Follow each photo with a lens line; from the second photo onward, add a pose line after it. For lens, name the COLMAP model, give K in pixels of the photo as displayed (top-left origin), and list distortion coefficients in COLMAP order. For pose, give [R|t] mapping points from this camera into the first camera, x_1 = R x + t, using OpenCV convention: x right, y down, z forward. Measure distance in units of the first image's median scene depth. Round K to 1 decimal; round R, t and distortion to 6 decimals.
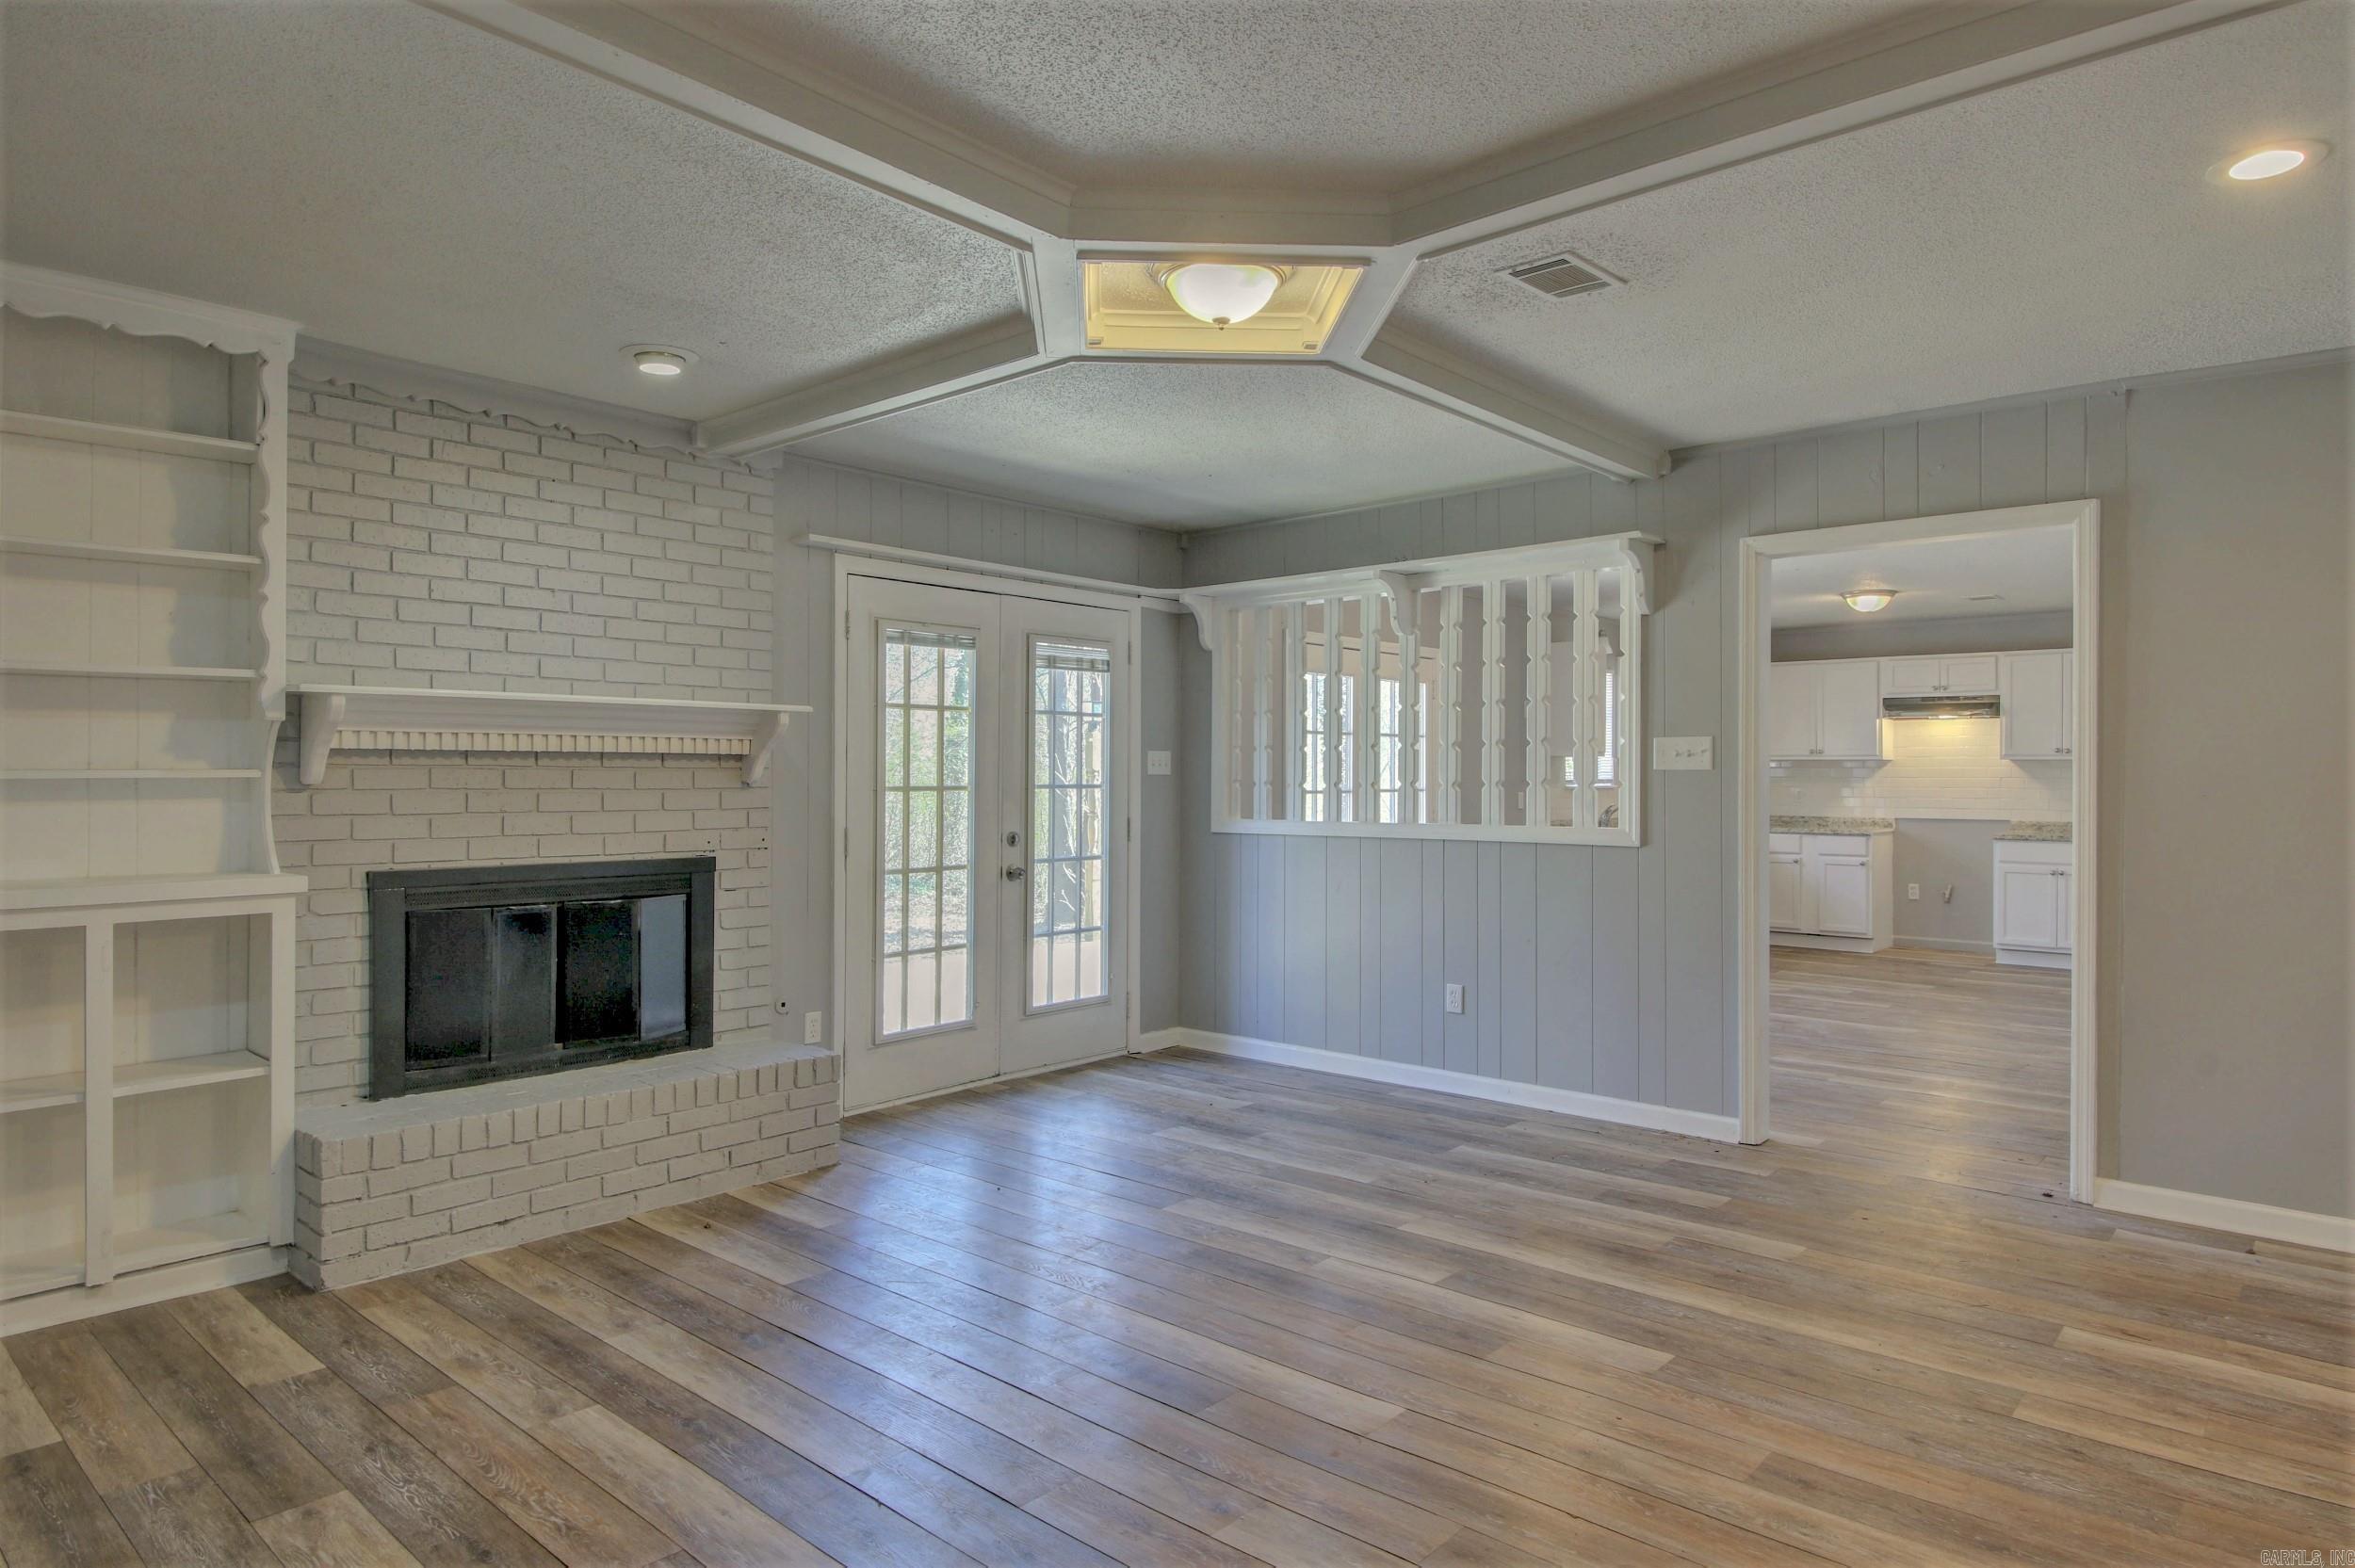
lens RADIAL K [[1364.1, 0, 1190.6], [0, 1364.1, 767.6], [0, 0, 1]] dist [0.019622, -0.018586]
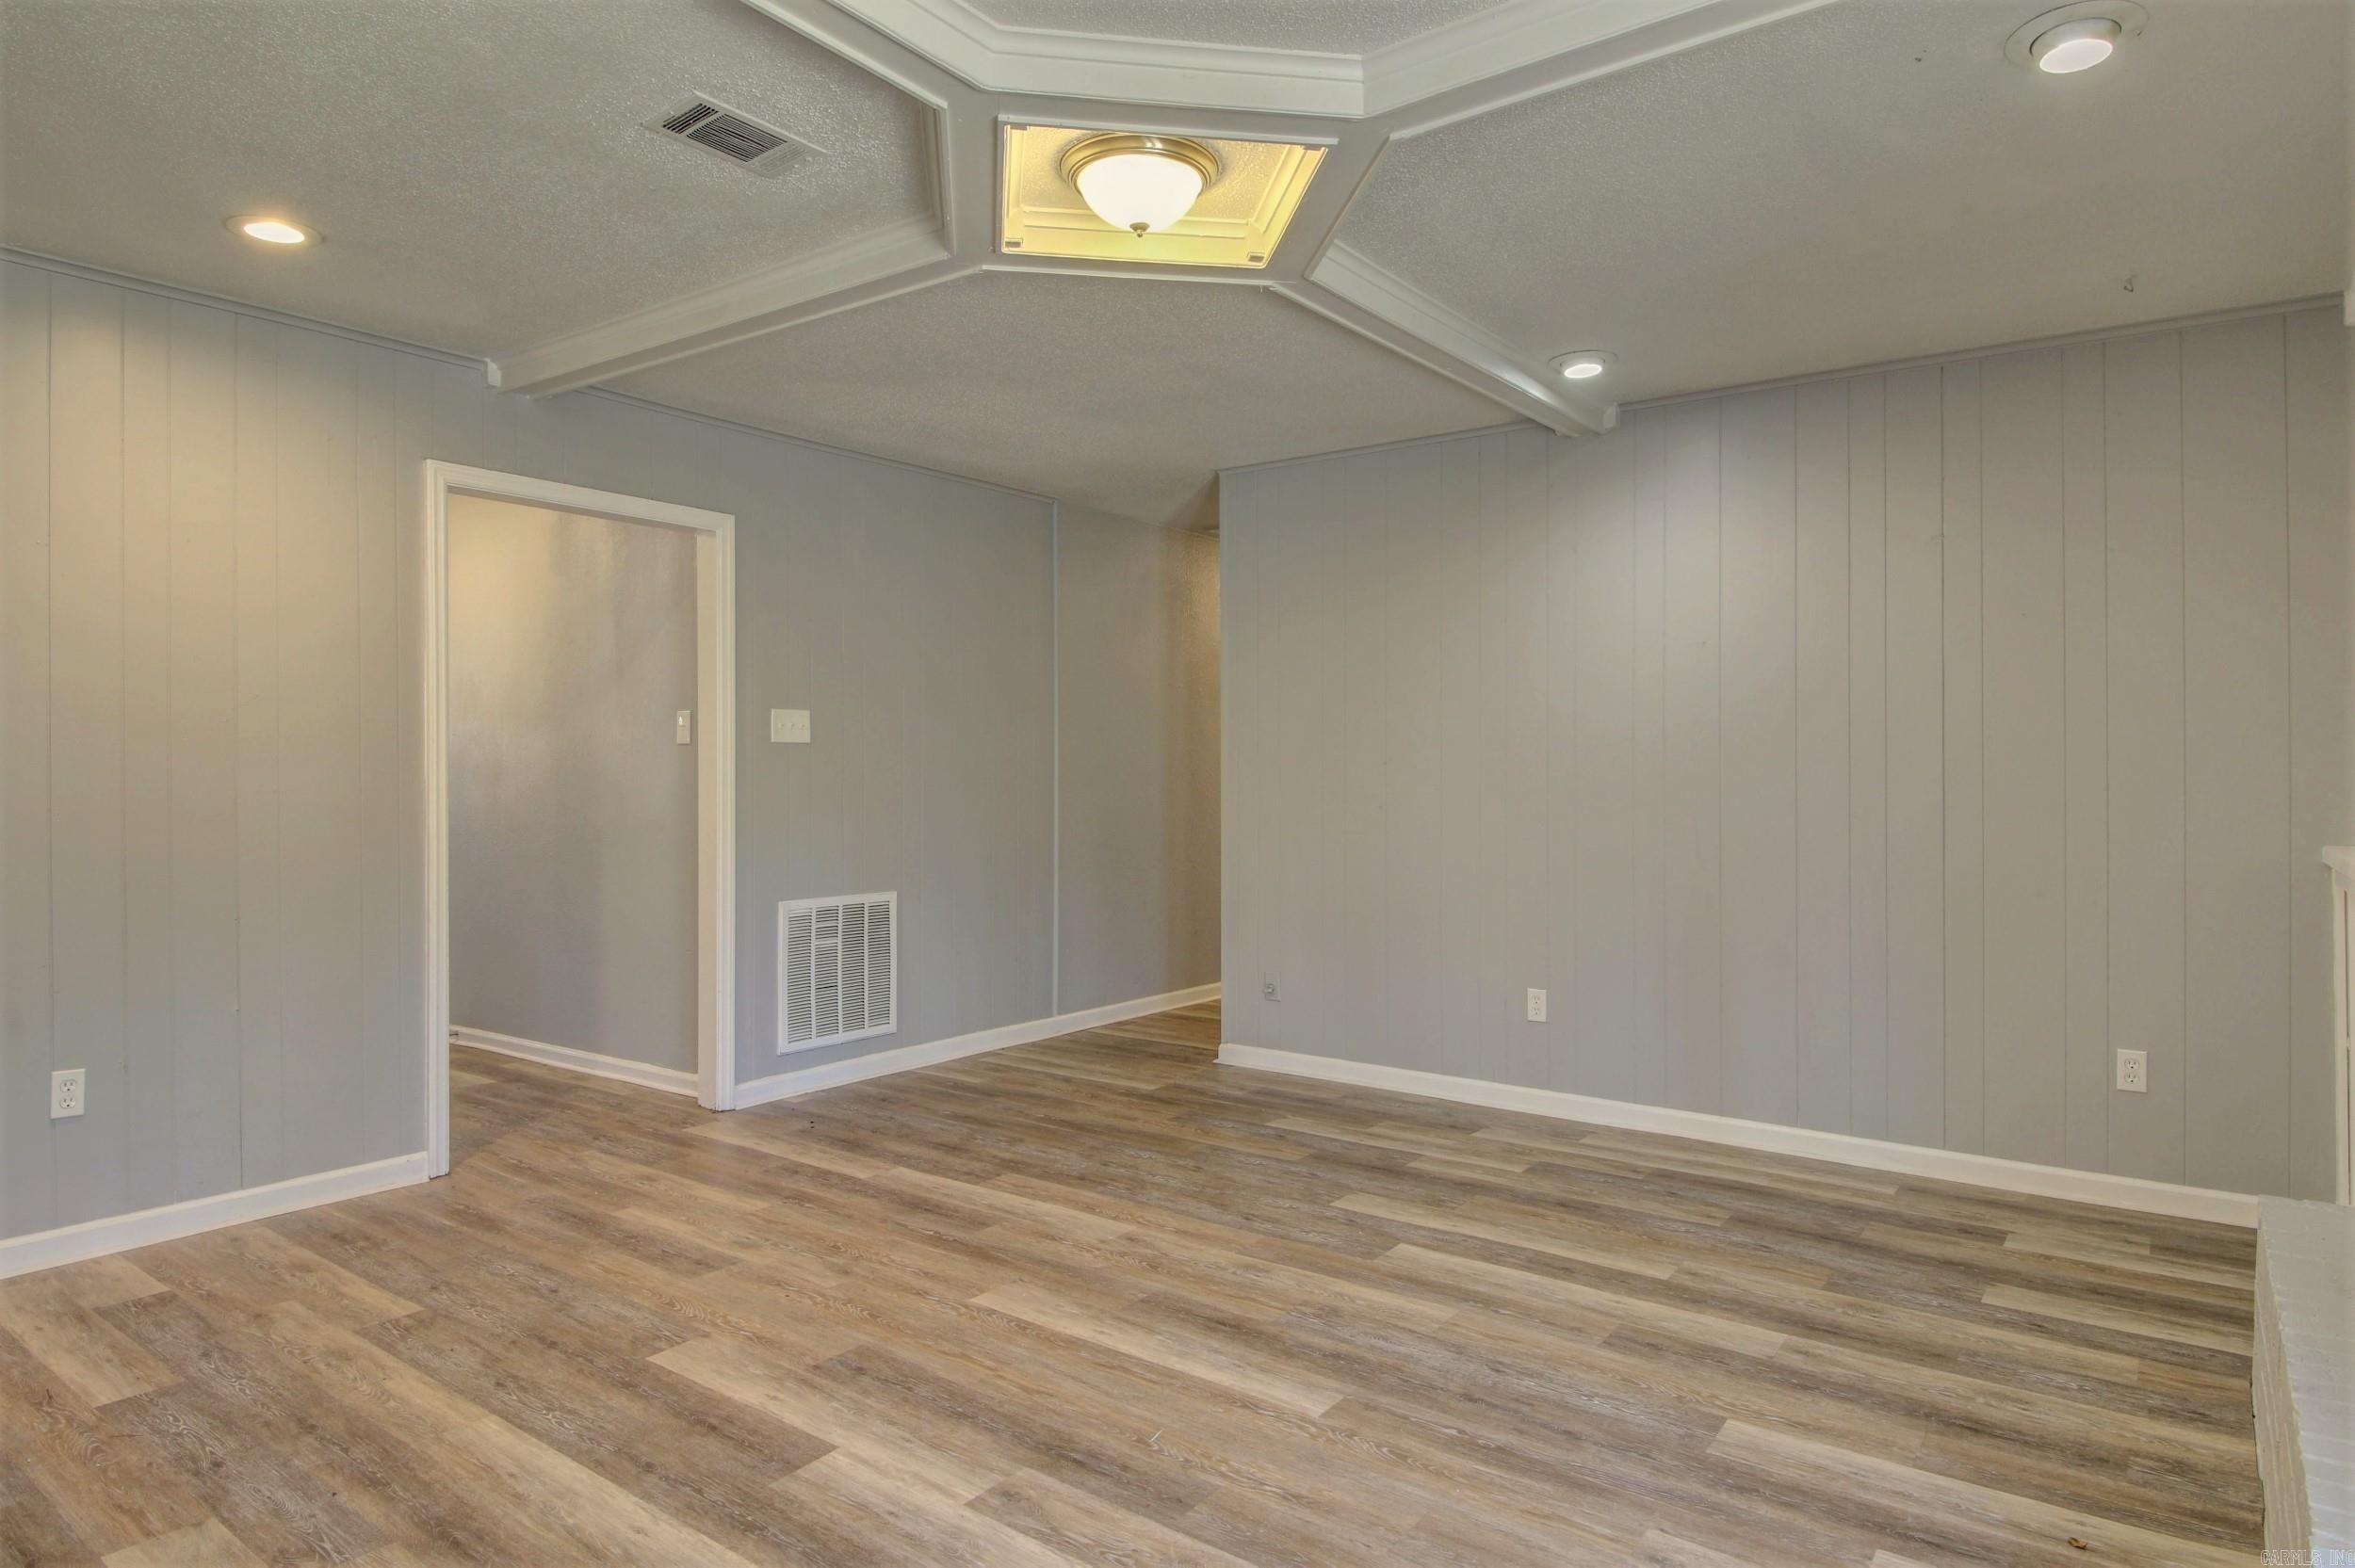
lens RADIAL K [[1364.1, 0, 1198.4], [0, 1364.1, 773.3], [0, 0, 1]] dist [0.019622, -0.018586]
pose [[-0.996497, -0.004703, -0.083500, 0.043876], [-0.004547, 0.999988, -0.002061, 0.024526], [0.083509, -0.001674, -0.996506, 1.435870]]
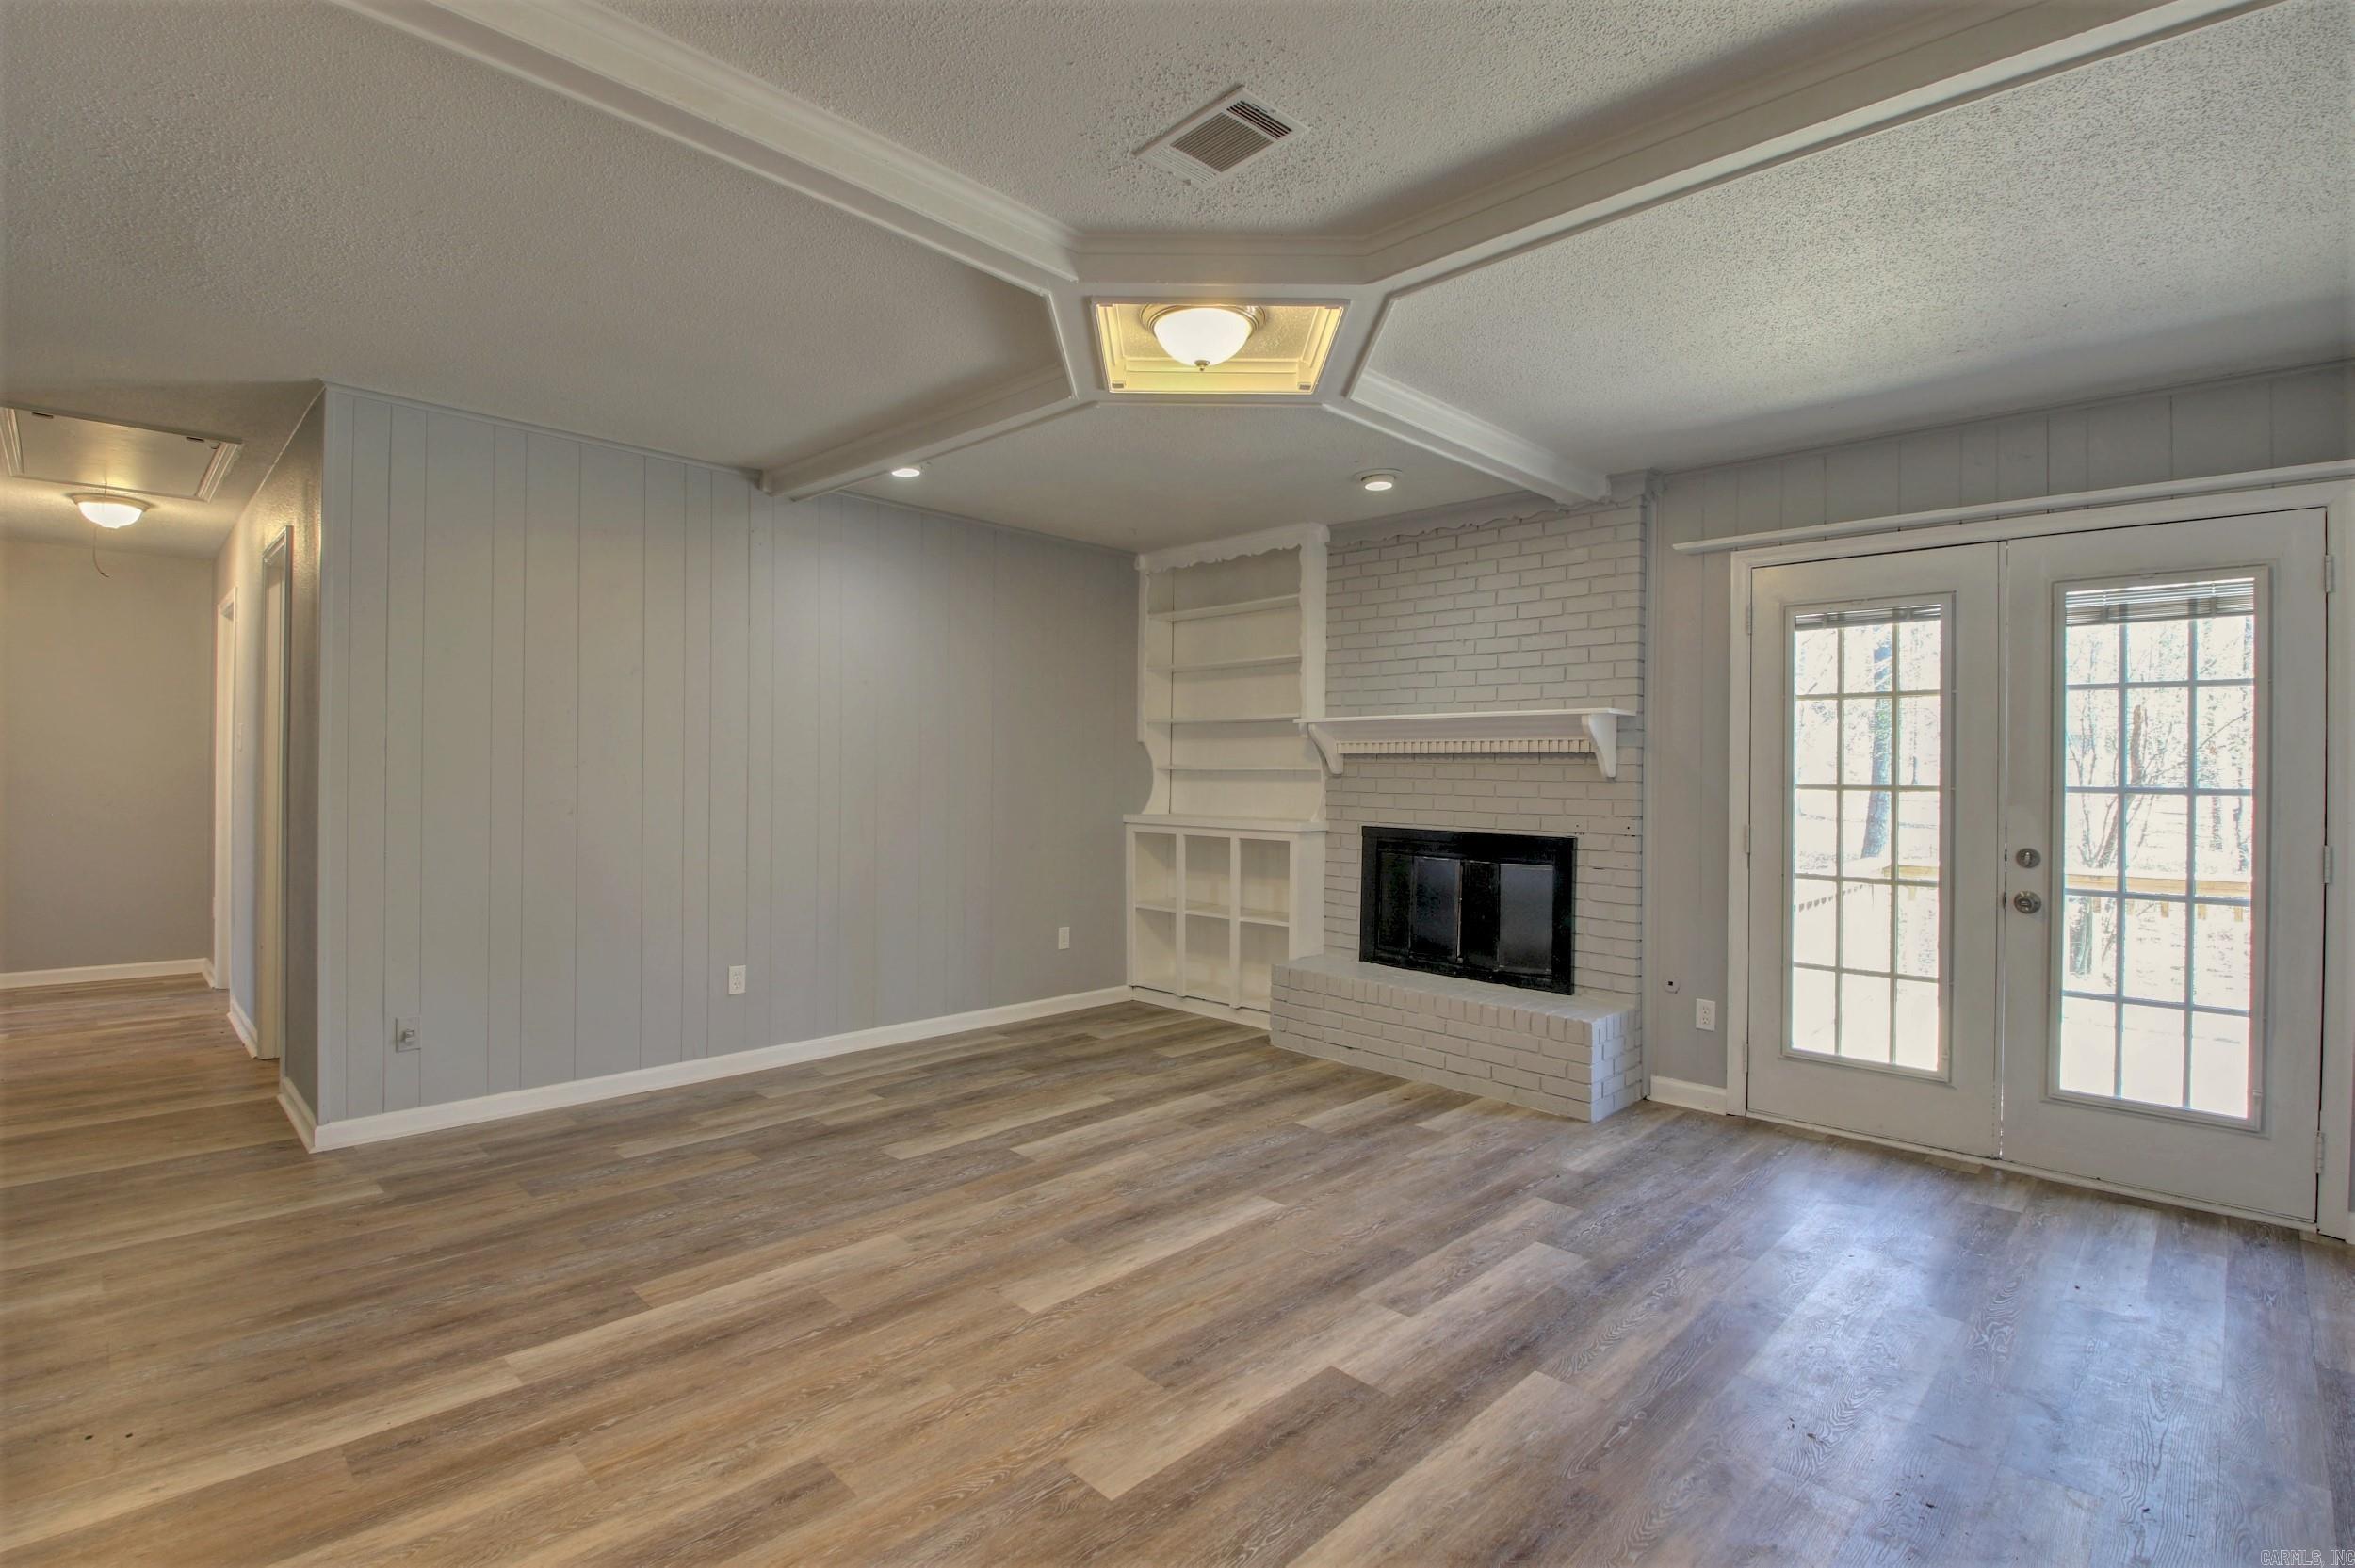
lens RADIAL K [[1094.3, 0, 1163.7], [0, 1094.3, 771.6], [0, 0, 1]] dist [-0.009362, -0.007660]
pose [[-0.070207, -0.003413, -0.997527, 0.709538], [-0.005721, 0.999979, -0.003019, 0.013139], [0.997516, 0.005495, -0.070225, 0.786460]]
